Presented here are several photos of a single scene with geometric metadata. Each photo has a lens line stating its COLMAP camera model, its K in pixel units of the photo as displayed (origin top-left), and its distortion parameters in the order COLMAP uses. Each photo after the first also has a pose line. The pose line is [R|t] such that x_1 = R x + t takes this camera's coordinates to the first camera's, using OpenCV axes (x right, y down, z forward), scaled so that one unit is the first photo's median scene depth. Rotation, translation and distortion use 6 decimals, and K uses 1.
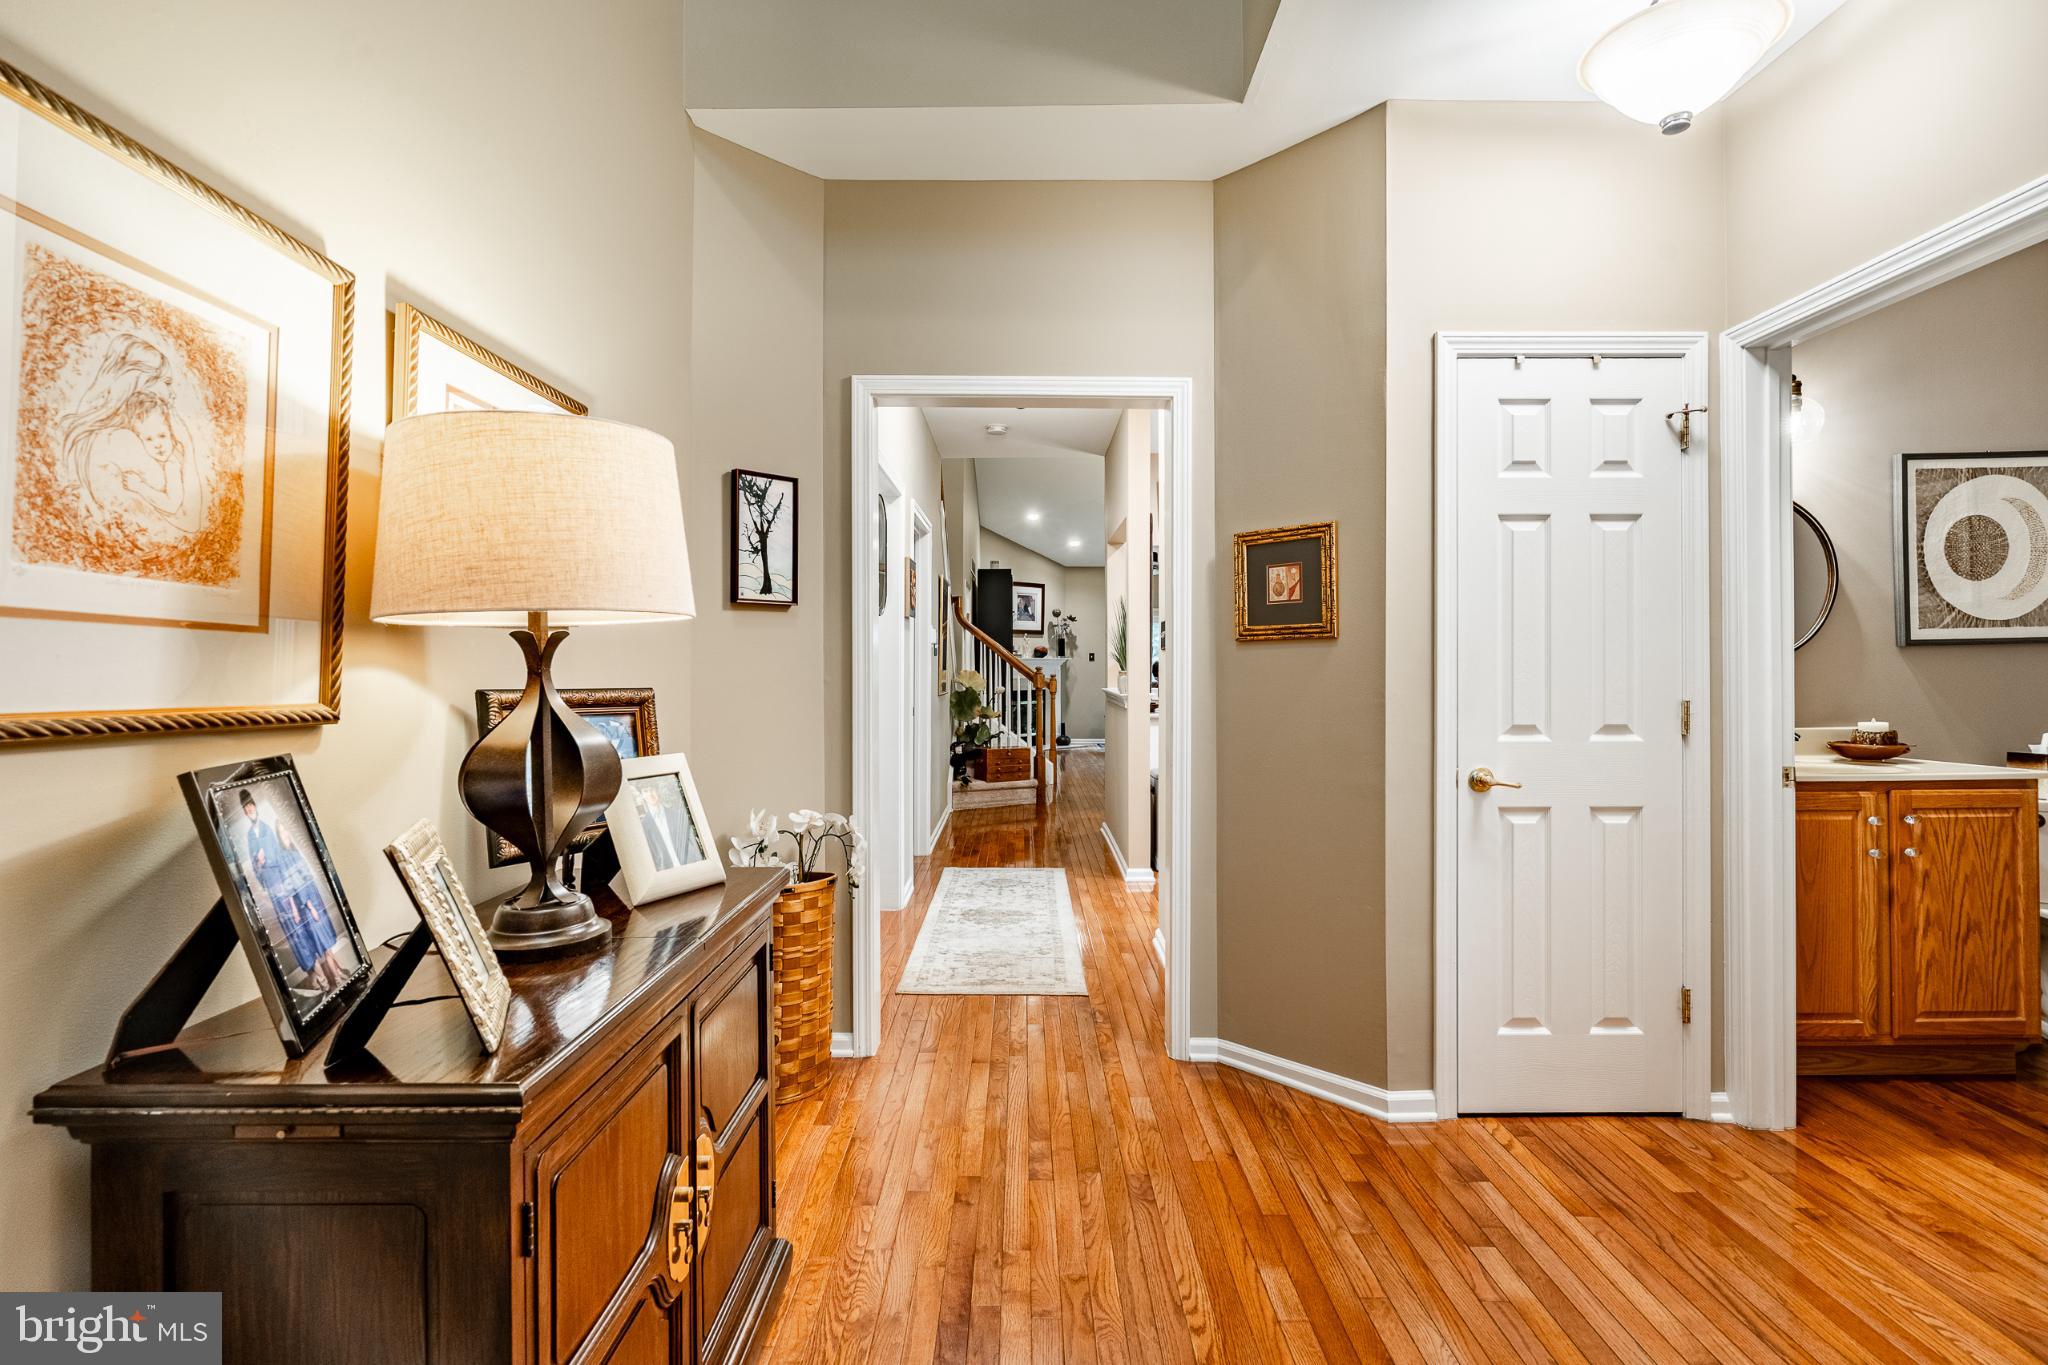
lens RADIAL K [[921.1, 0, 1032.9], [0, 921.1, 650.7], [0, 0, 1]] dist [-0.004271, 0.002677]
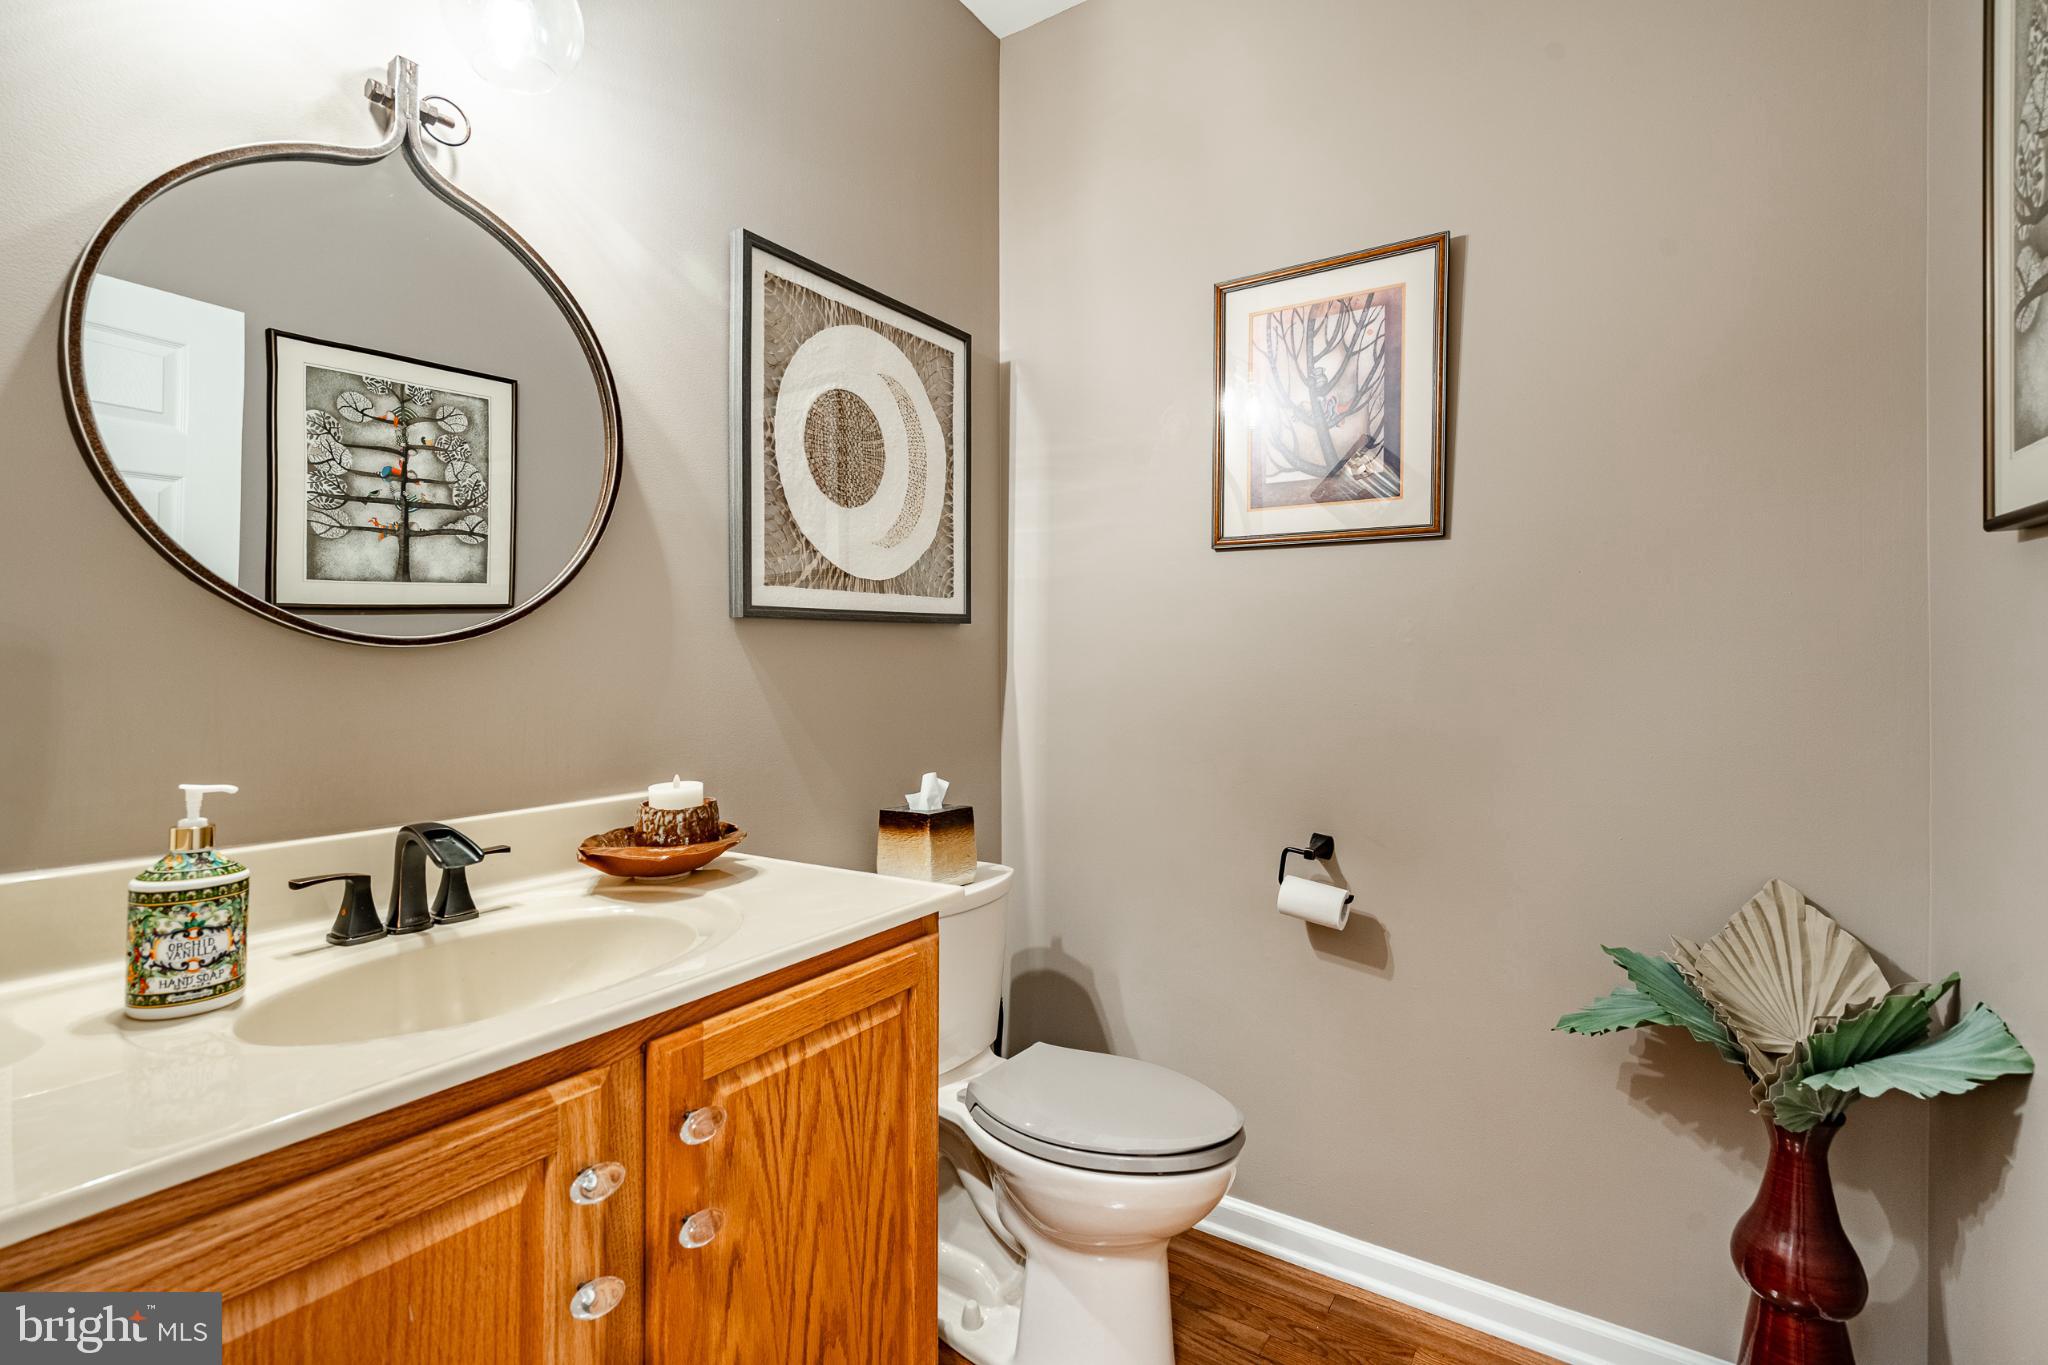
lens RADIAL K [[921.1, 0, 1023.8], [0, 921.1, 665.5], [0, 0, 1]] dist [-0.004271, 0.002677]
pose [[0.543887, 0.002204, 0.839156, 0.639611], [-0.015893, 0.999844, 0.007675, 0.015334], [-0.839008, -0.017511, 0.543837, 0.626910]]
